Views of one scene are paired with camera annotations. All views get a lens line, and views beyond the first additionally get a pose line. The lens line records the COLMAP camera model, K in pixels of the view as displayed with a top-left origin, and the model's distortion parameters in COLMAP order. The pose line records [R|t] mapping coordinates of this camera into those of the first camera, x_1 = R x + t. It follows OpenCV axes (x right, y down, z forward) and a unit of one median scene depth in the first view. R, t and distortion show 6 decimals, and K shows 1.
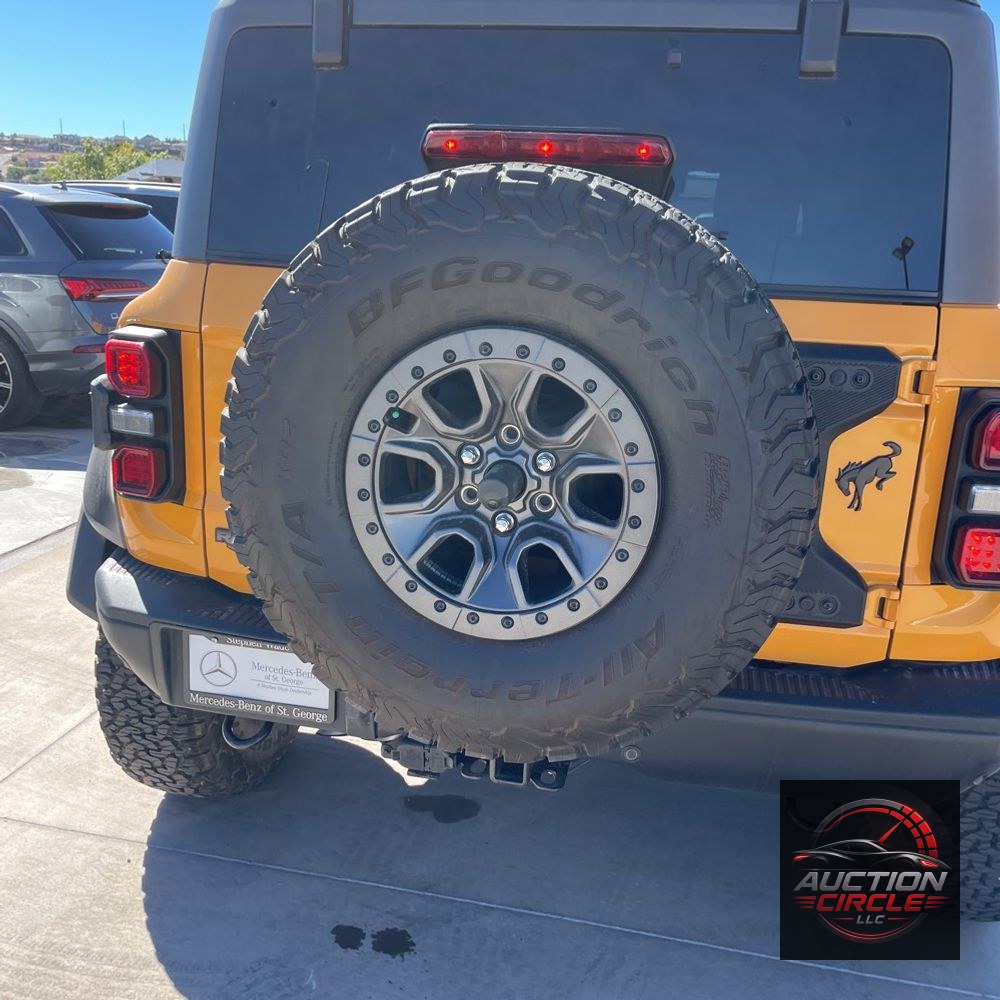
lens RADIAL K [[1019.2, 0, 501.1], [0, 1019.2, 510.9], [0, 0, 1]] dist [0.041035, 0.000000]
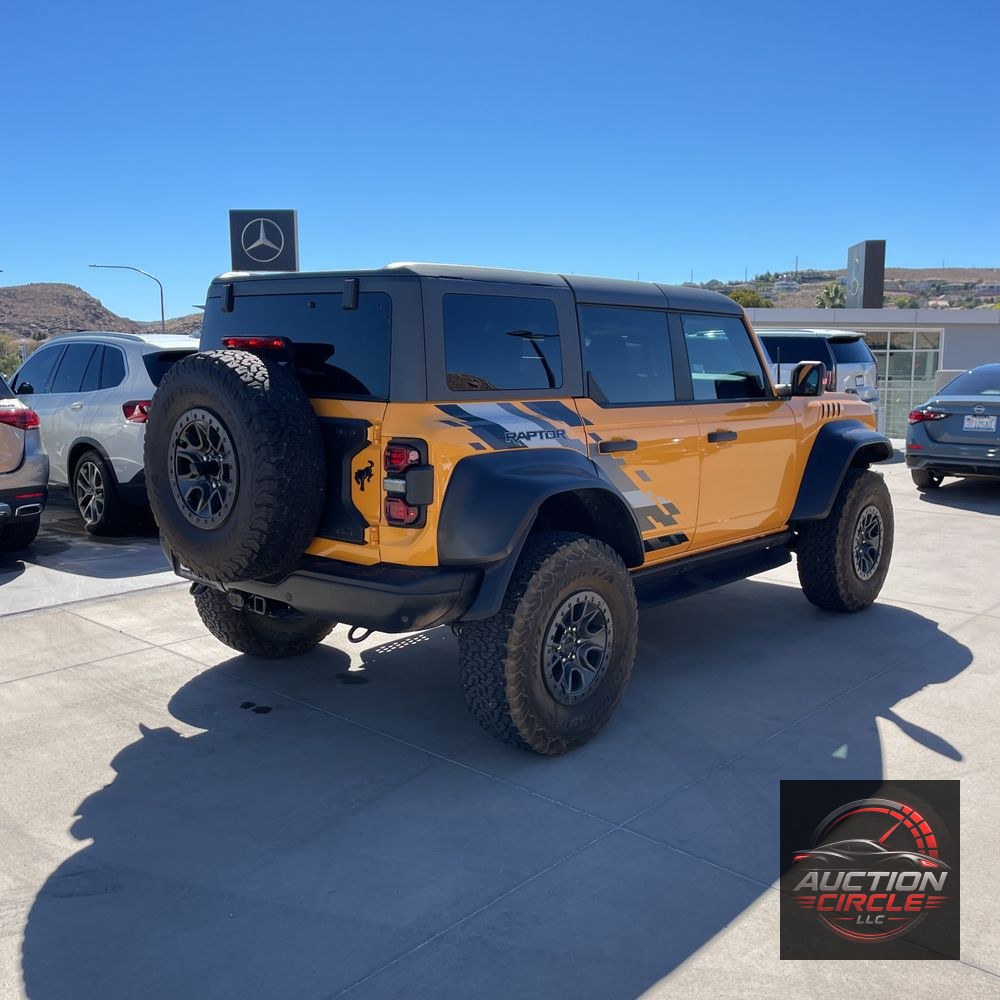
lens RADIAL K [[1019.2, 0, 496.5], [0, 1019.2, 502.9], [0, 0, 1]] dist [0.041035, 0.000000]
pose [[0.865072, 0.037947, -0.500211, 1.801349], [-0.102810, 0.989381, -0.102743, 0.235272], [0.491000, 0.140307, 0.859787, -0.812201]]
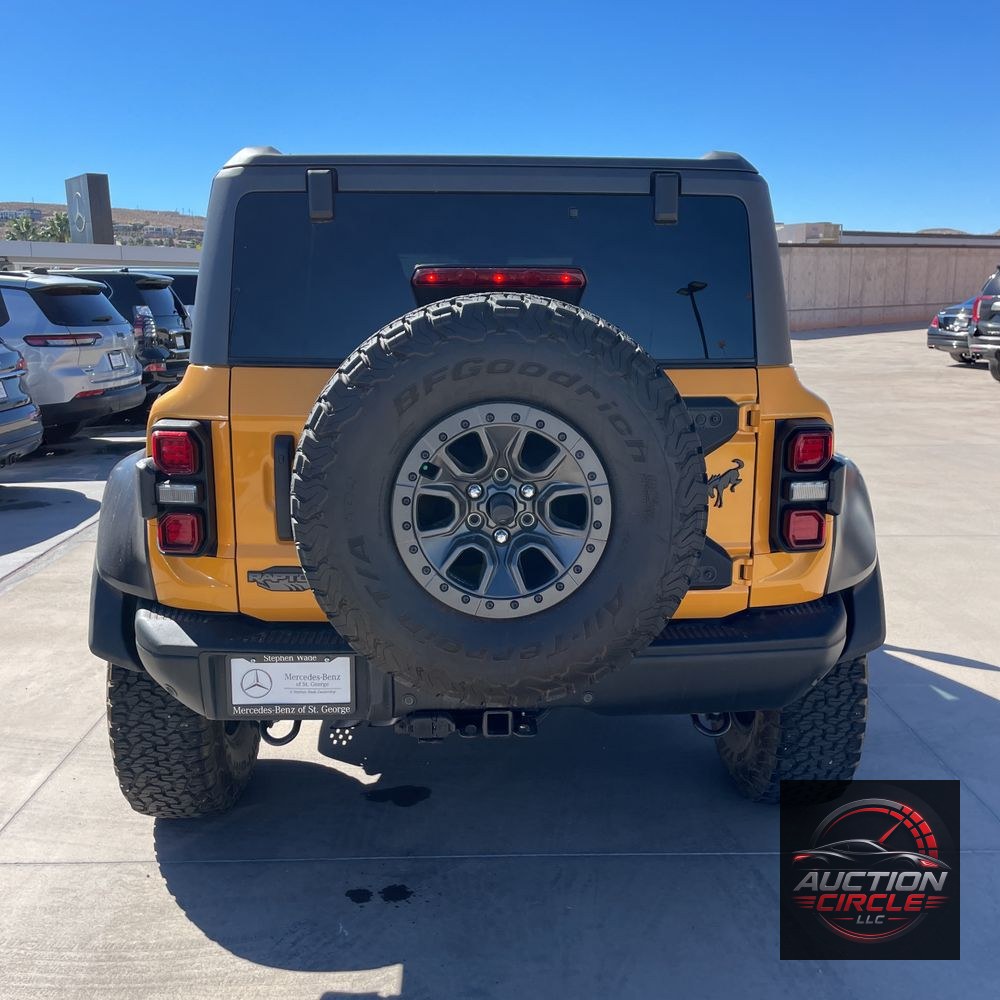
lens RADIAL K [[1019.2, 0, 515.9], [0, 1019.2, 499.5], [0, 0, 1]] dist [0.041035, 0.000000]
pose [[0.968531, -0.091980, 0.231274, -0.288100], [0.106041, 0.993149, -0.049095, 0.030666], [-0.225174, 0.072075, 0.971649, -0.377086]]
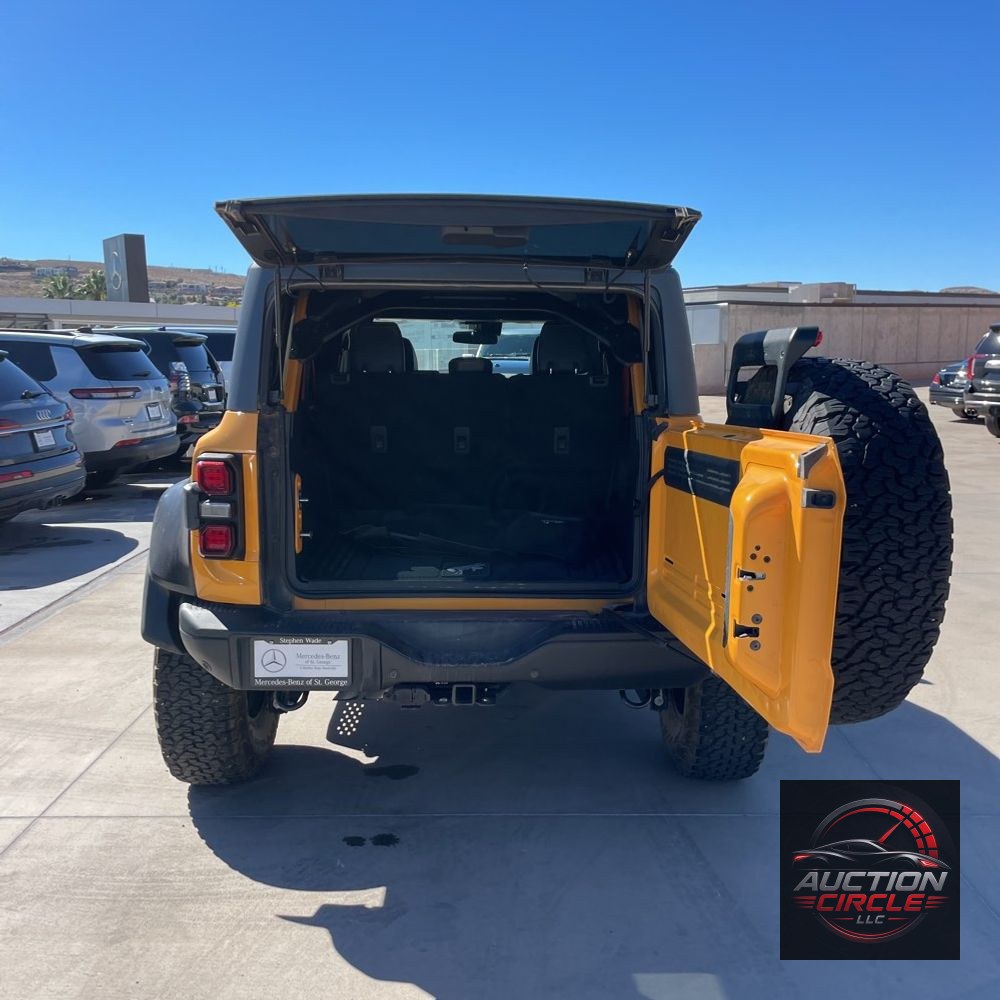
lens RADIAL K [[1019.2, 0, 532.1], [0, 1019.2, 497.9], [0, 0, 1]] dist [0.041035, 0.000000]
pose [[0.971028, -0.074963, 0.226905, -0.276359], [0.100689, 0.989467, -0.104001, 0.133141], [-0.216719, 0.123834, 0.968348, -0.807339]]
